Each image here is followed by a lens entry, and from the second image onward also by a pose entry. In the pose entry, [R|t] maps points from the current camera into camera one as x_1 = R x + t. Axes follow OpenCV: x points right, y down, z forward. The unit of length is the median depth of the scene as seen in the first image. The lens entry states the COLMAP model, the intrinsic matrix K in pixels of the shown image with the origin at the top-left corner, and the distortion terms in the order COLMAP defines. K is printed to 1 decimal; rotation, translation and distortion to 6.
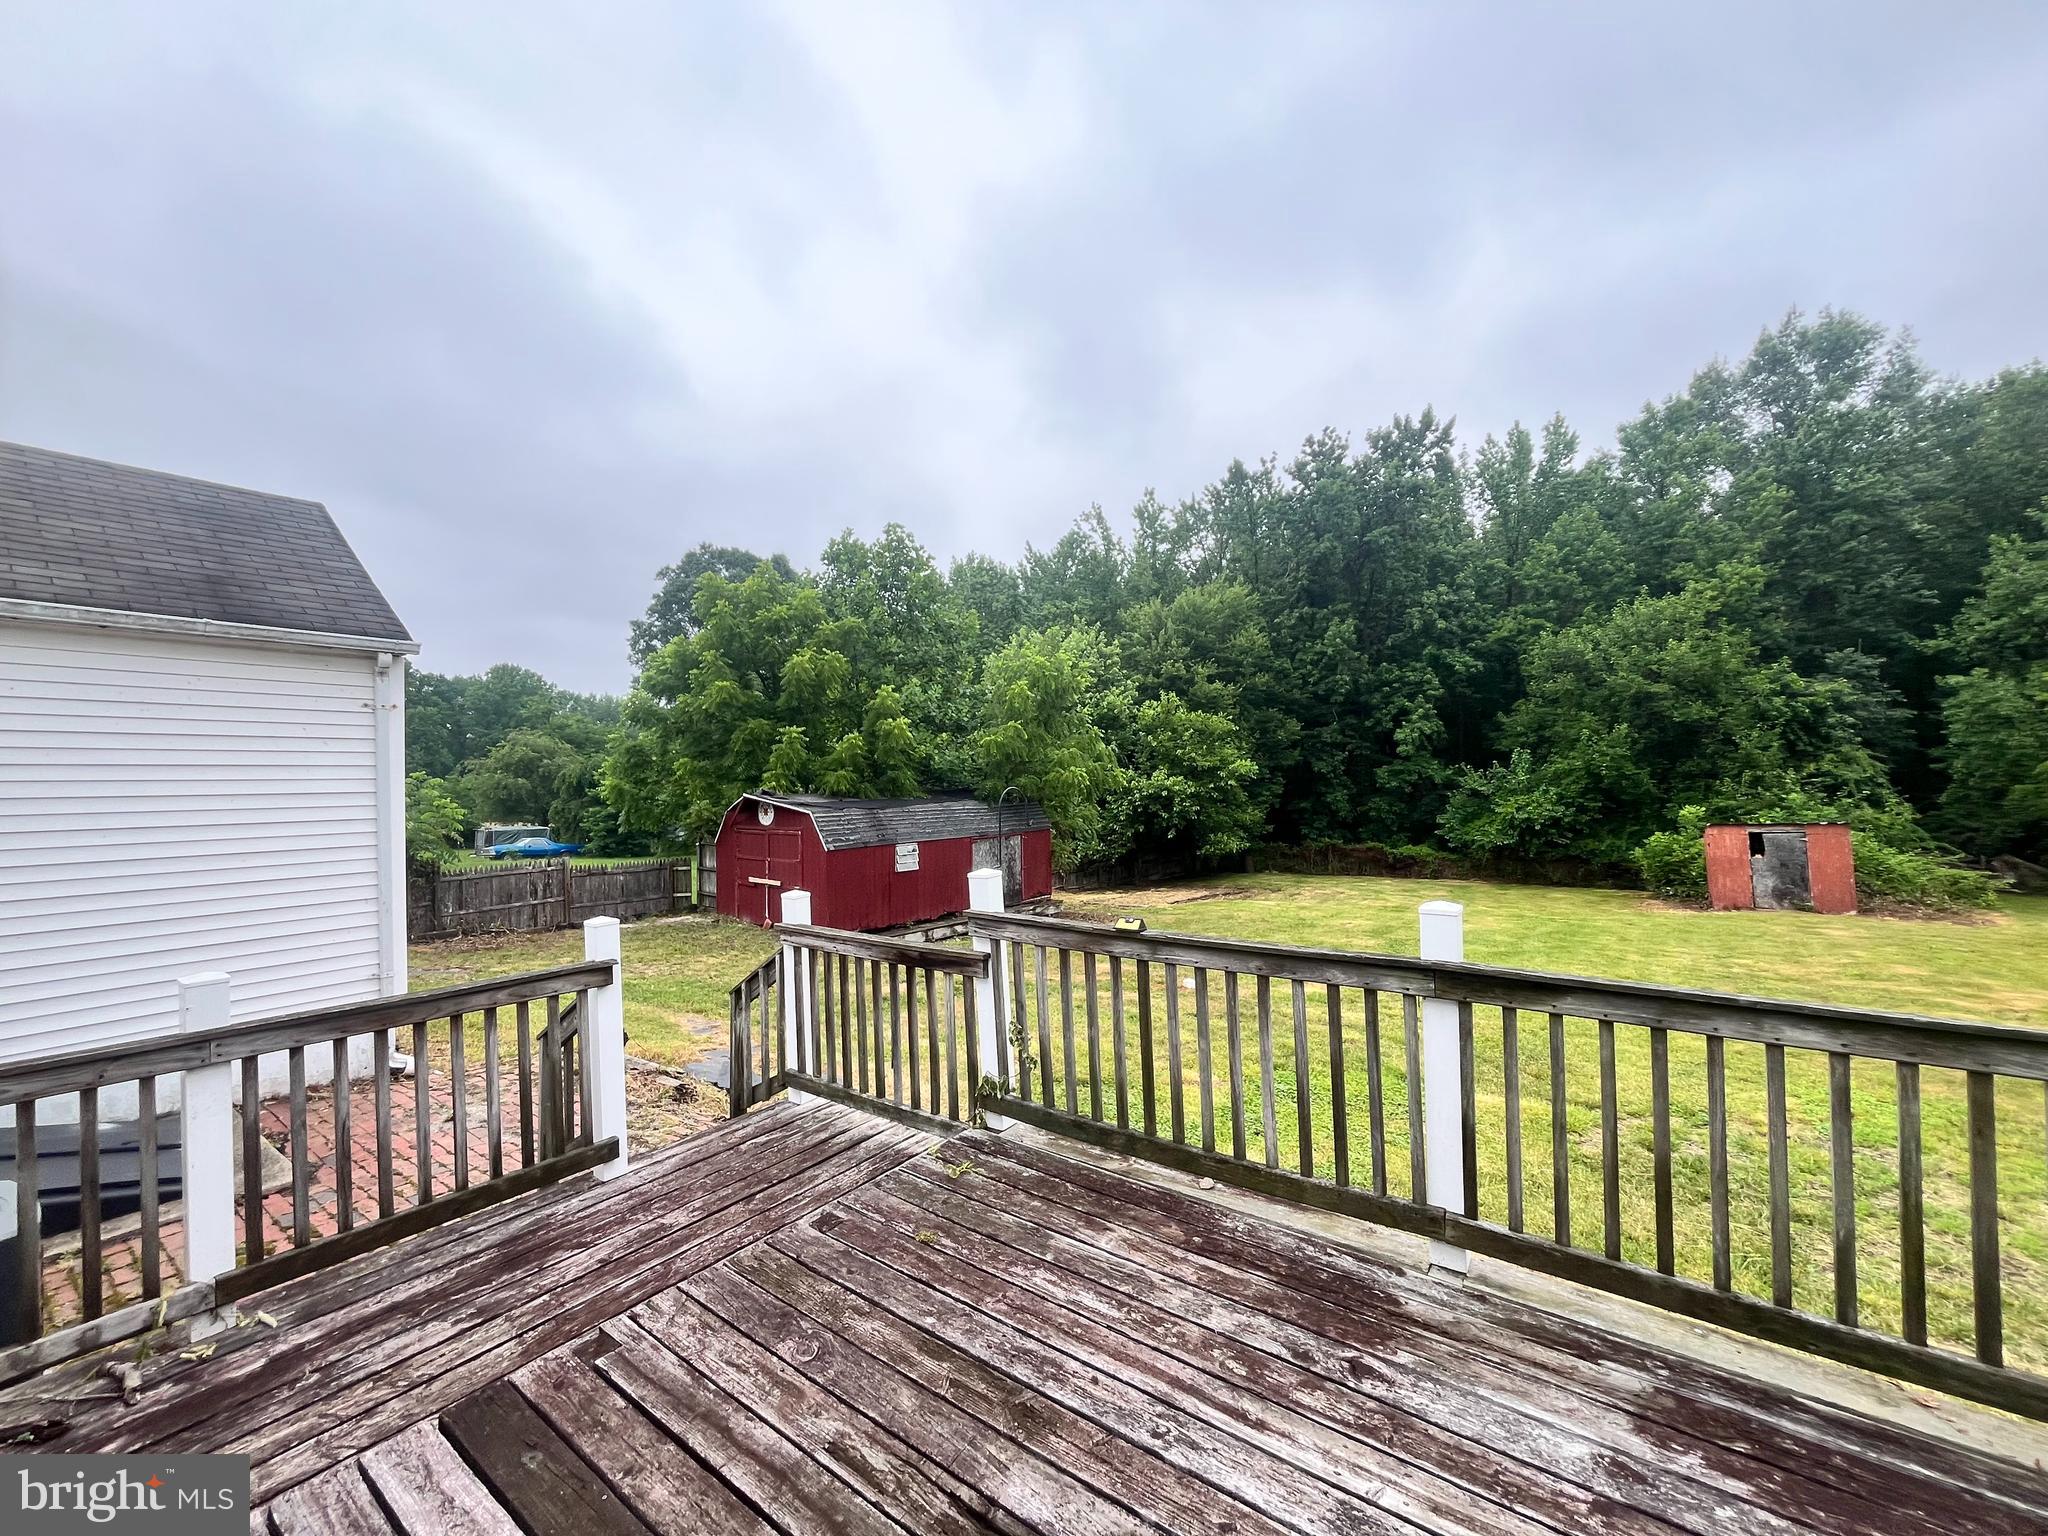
lens RADIAL K [[825.8, 0, 1020.2], [0, 825.8, 768.5], [0, 0, 1]] dist [-0.002958, -0.000425]
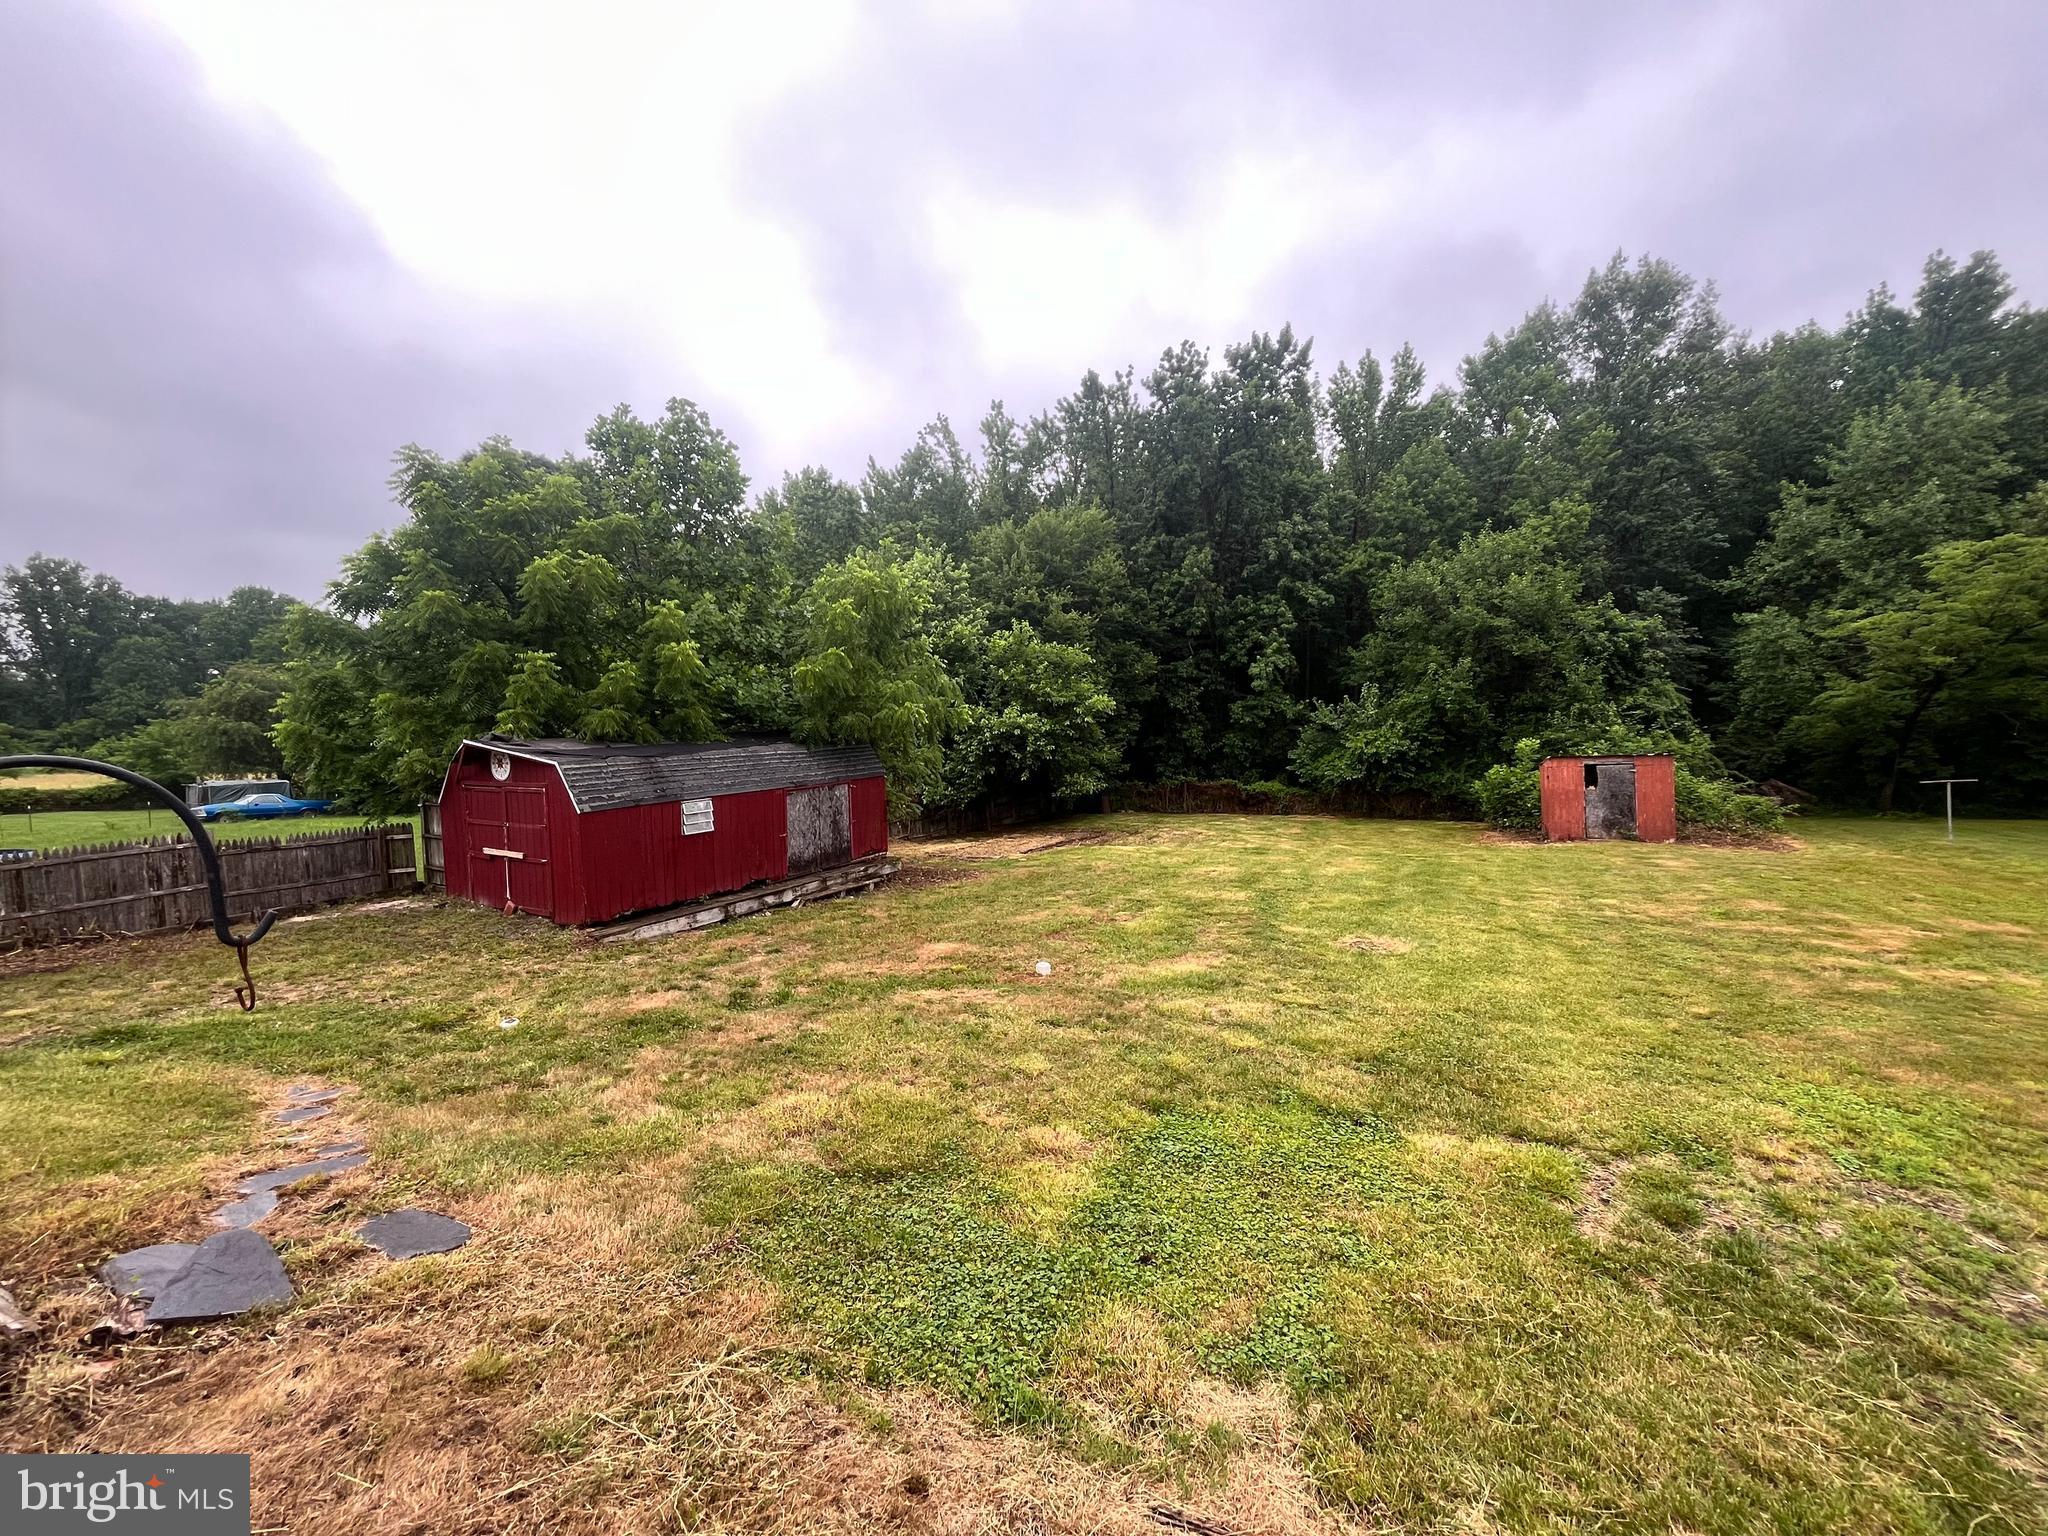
lens RADIAL K [[825.8, 0, 1020.2], [0, 825.8, 768.5], [0, 0, 1]] dist [-0.002958, -0.000425]
pose [[0.985062, -0.018556, 0.171197, 0.020272], [0.005670, 0.997133, 0.075455, 0.001510], [-0.172106, -0.073357, 0.982343, 0.095490]]
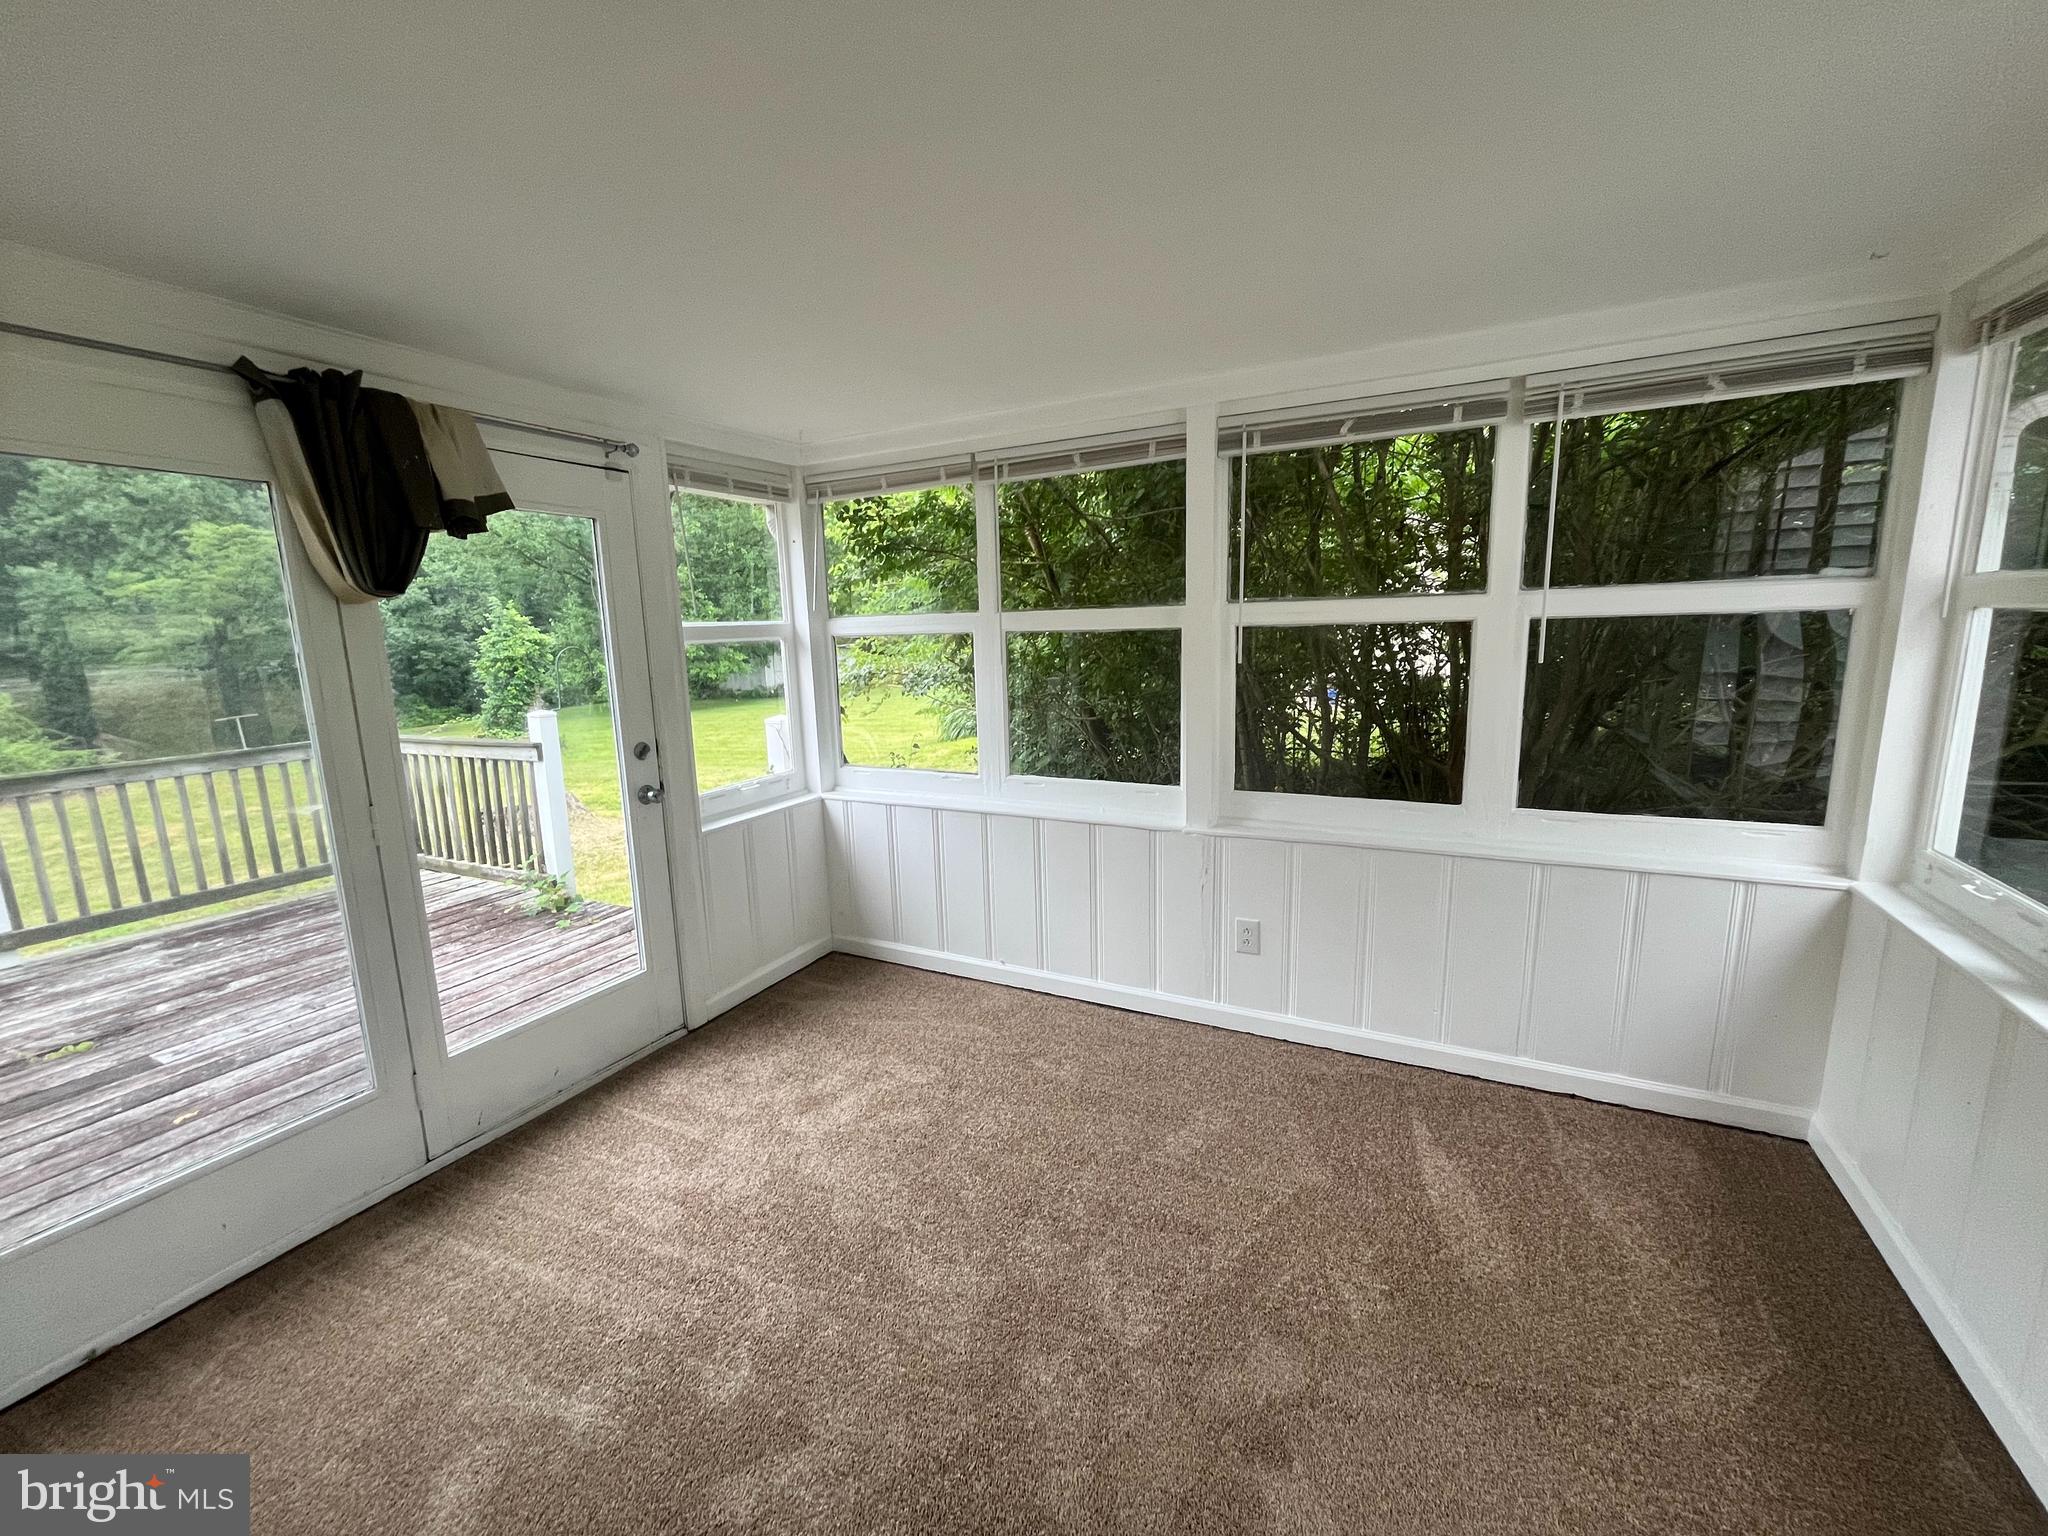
lens RADIAL K [[825.8, 0, 1020.2], [0, 825.8, 768.5], [0, 0, 1]] dist [-0.002958, -0.000425]
pose [[-0.161414, -0.153196, 0.974924, -0.105857], [0.021828, 0.987082, 0.158720, 0.000850], [-0.986645, 0.046900, -0.155985, -0.058753]]
